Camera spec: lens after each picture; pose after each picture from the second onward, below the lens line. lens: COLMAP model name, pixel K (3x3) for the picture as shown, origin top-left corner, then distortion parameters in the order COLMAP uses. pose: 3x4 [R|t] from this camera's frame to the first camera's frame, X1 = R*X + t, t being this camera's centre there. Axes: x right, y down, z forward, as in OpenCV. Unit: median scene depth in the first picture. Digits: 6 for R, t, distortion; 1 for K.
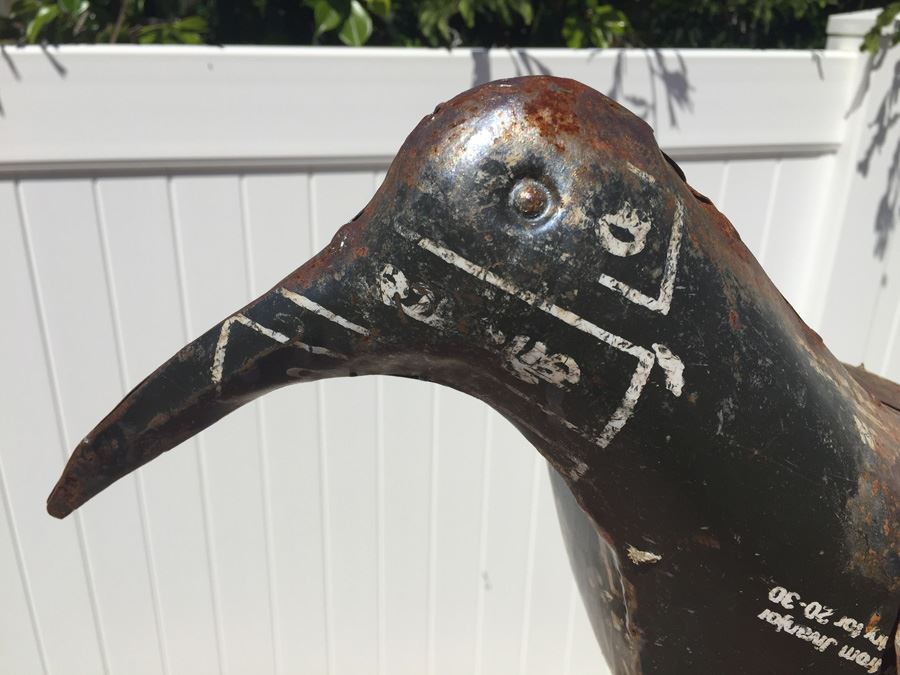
lens RADIAL K [[788.1, 0, 450.0], [0, 788.1, 337.5], [0, 0, 1]] dist [0.092181, -0.129019]
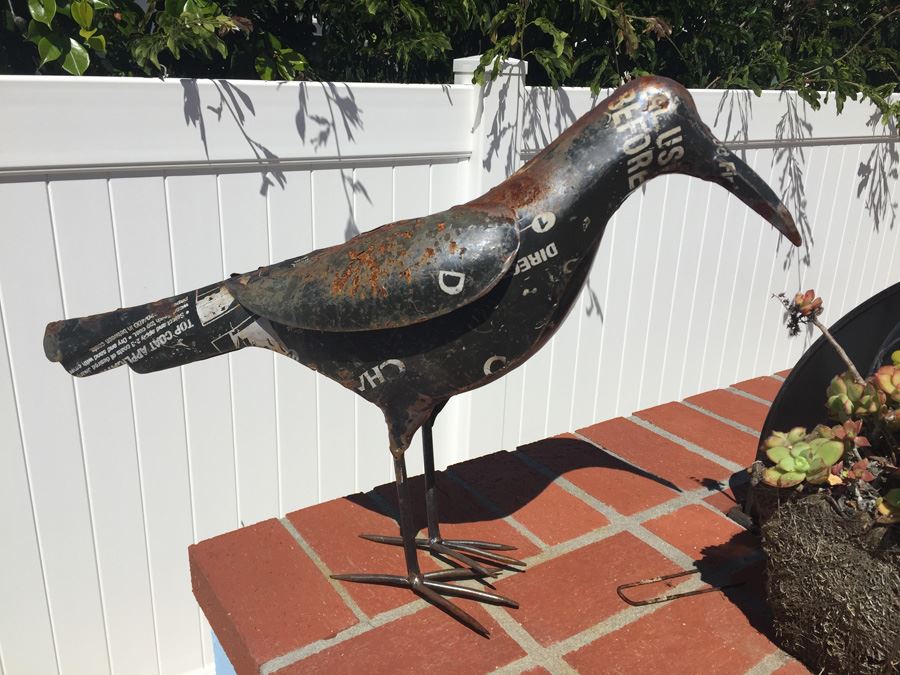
lens RADIAL K [[785.3, 0, 450.0], [0, 785.3, 337.5], [0, 0, 1]] dist [0.091326, -0.084929]
pose [[0.941424, -0.106235, 0.320056, -0.018510], [0.124505, 0.991525, -0.037112, 0.136562], [-0.313401, 0.074787, 0.946671, -0.280090]]
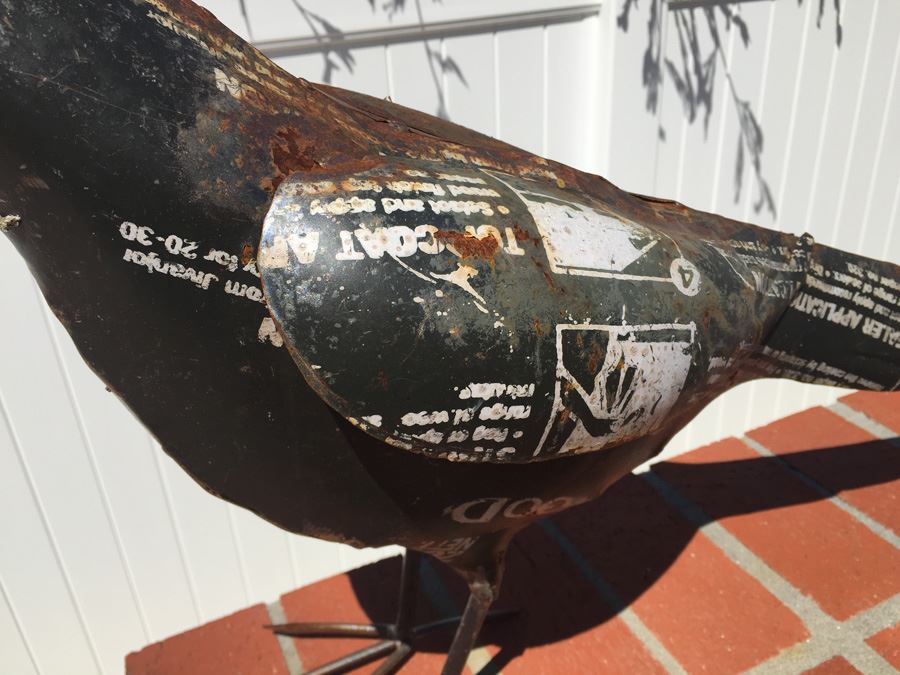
lens RADIAL K [[787.0, 0, 451.3], [0, 787.0, 324.3], [0, 0, 1]] dist [0.105858, -0.168775]
pose [[0.980168, -0.152133, 0.126987, 0.116214], [0.144058, 0.987050, 0.070570, 0.074206], [-0.136079, -0.050877, 0.989391, -0.016836]]
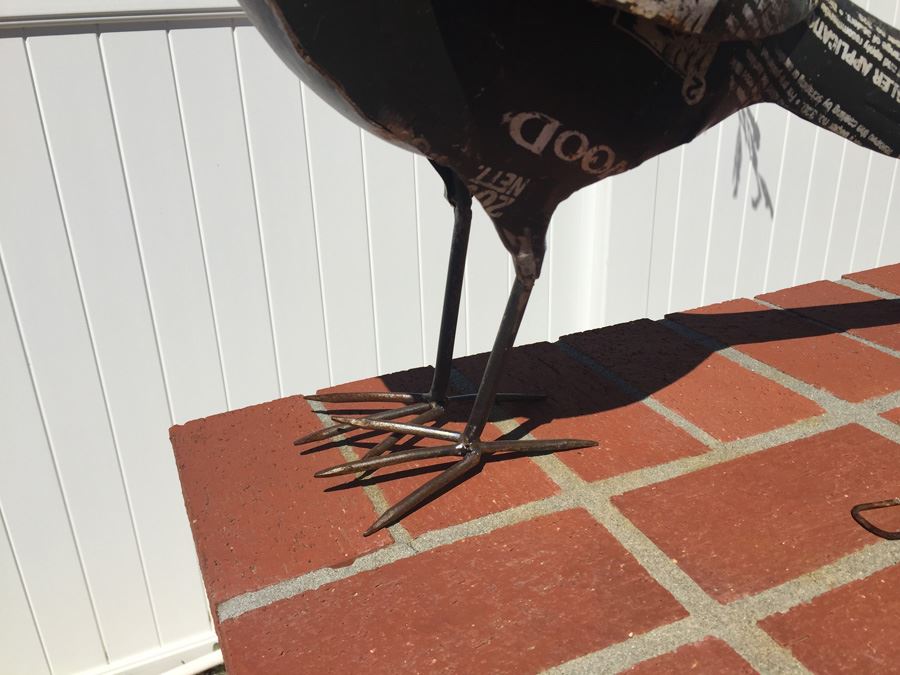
lens RADIAL K [[788.1, 0, 450.0], [0, 788.1, 337.5], [0, 0, 1]] dist [0.092181, -0.129019]
pose [[0.981420, -0.127151, 0.143695, 0.068008], [0.127909, 0.991778, 0.003989, 0.225618], [-0.143020, 0.014465, 0.989614, -0.041988]]
